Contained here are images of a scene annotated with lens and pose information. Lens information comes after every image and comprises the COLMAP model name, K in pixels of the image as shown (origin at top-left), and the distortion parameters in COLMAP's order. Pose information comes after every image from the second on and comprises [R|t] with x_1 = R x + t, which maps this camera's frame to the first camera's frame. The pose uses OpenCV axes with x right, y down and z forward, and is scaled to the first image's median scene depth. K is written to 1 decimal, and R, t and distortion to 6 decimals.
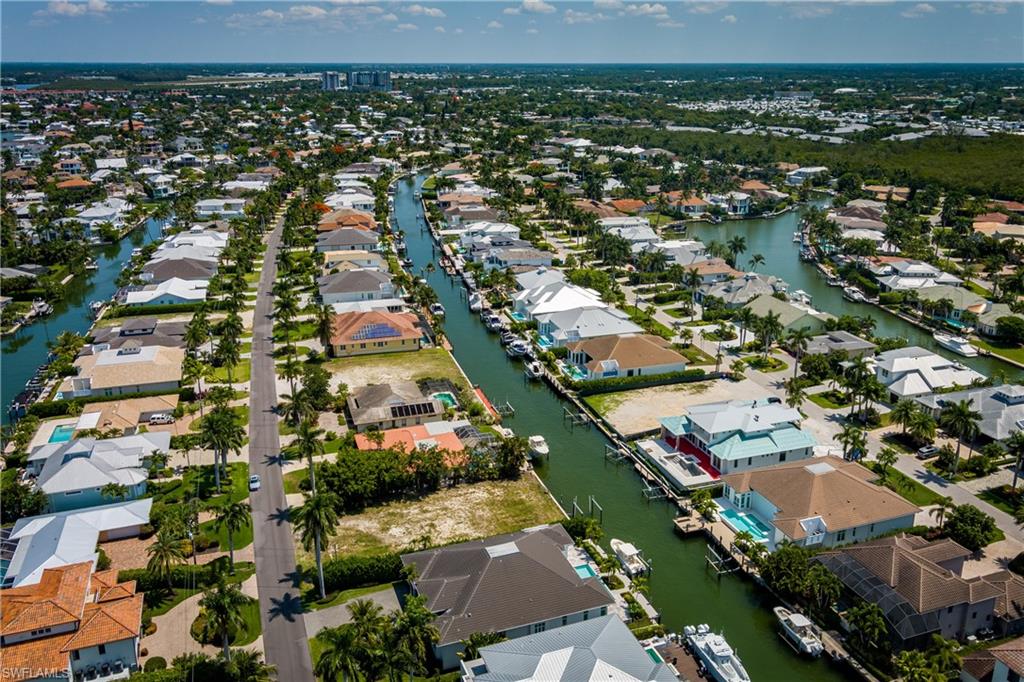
lens RADIAL K [[819.3, 0, 512.0], [0, 819.3, 341.0], [0, 0, 1]] dist [0.035854, -0.036786]
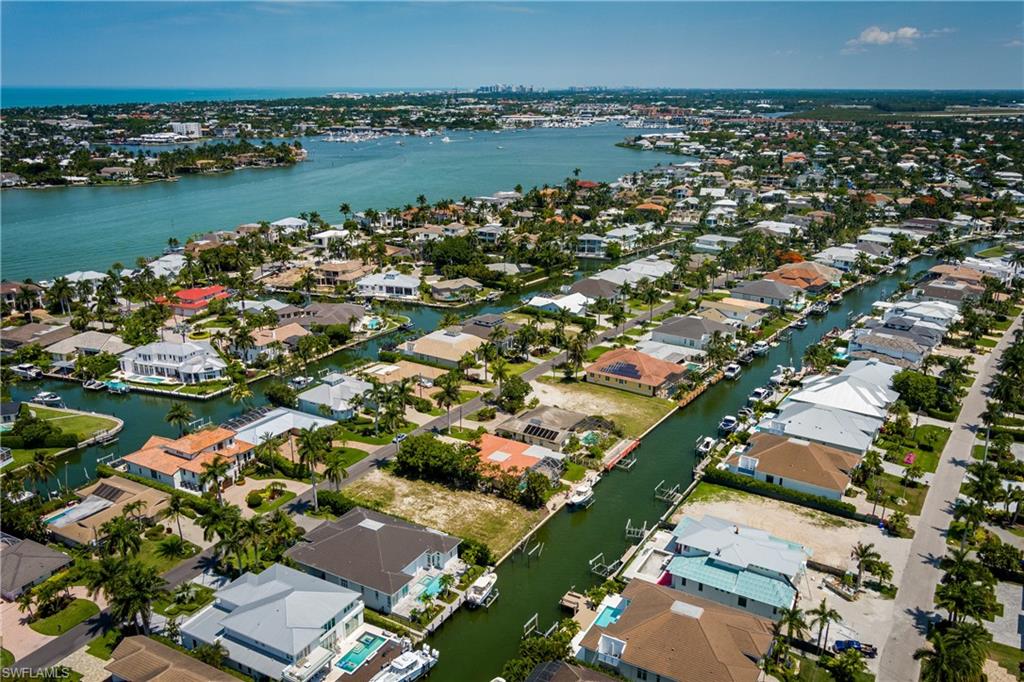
lens RADIAL K [[819.3, 0, 512.0], [0, 819.3, 341.0], [0, 0, 1]] dist [0.035854, -0.036786]
pose [[0.649242, 0.235779, -0.723114, 0.594438], [-0.255997, 0.963008, 0.084154, -0.116137], [0.716206, 0.130479, 0.685583, 0.125759]]
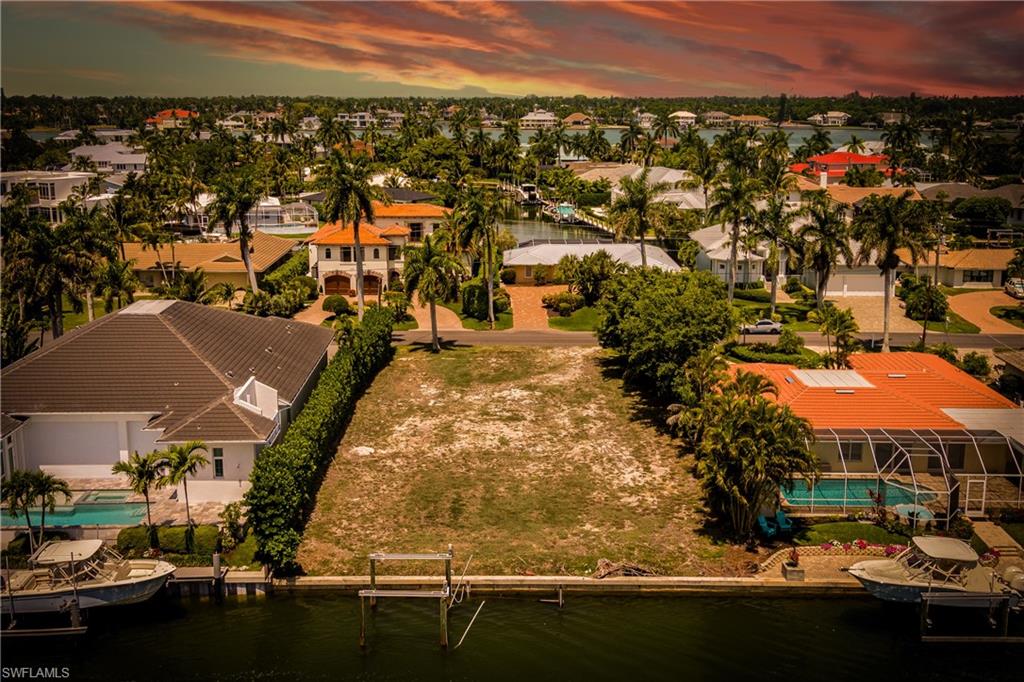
lens RADIAL K [[999.1, 0, 509.9], [0, 999.1, 285.4], [0, 0, 1]] dist [0.027949, -0.011455]
pose [[-0.324880, 0.181355, -0.928204, 0.261972], [-0.308479, 0.907448, 0.285270, 0.008893], [0.894032, 0.379010, -0.238868, 0.774358]]
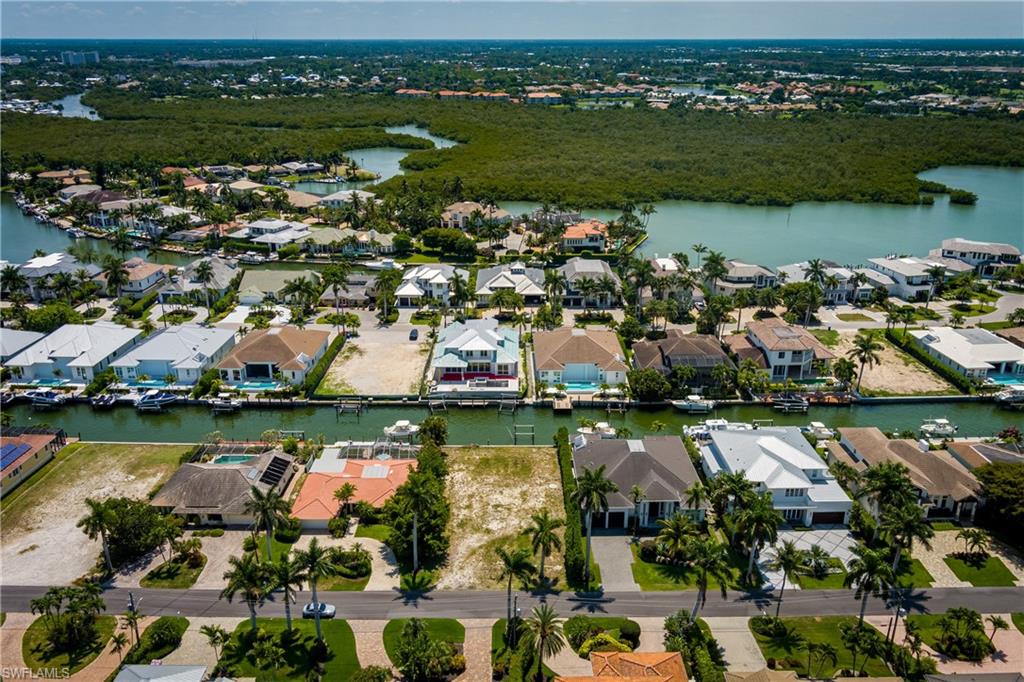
lens RADIAL K [[819.3, 0, 512.0], [0, 819.3, 341.0], [0, 0, 1]] dist [0.035854, -0.036786]
pose [[0.326806, -0.329084, 0.885947, -0.670270], [0.306022, 0.923762, 0.230246, -0.139761], [-0.894175, 0.195873, 0.402598, 0.370421]]
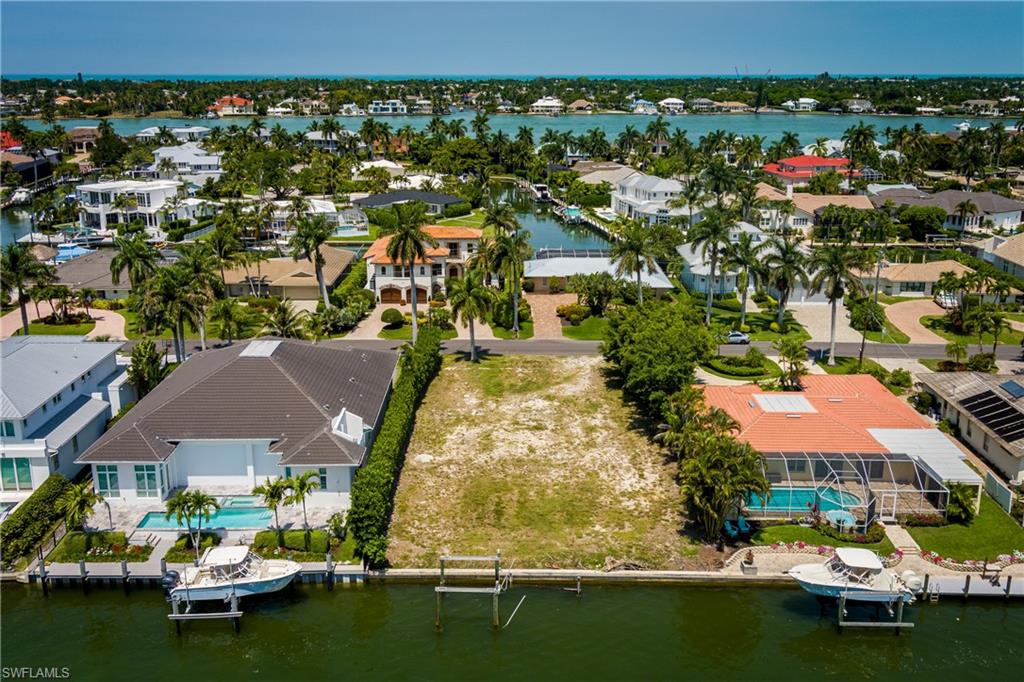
lens RADIAL K [[869.4, 0, 509.2], [0, 869.4, 286.6], [0, 0, 1]] dist [0.030414, -0.013027]
pose [[-0.336249, 0.230139, -0.913221, 0.297436], [-0.306568, 0.890121, 0.337196, -0.038402], [0.890479, 0.393346, -0.228749, 0.762205]]
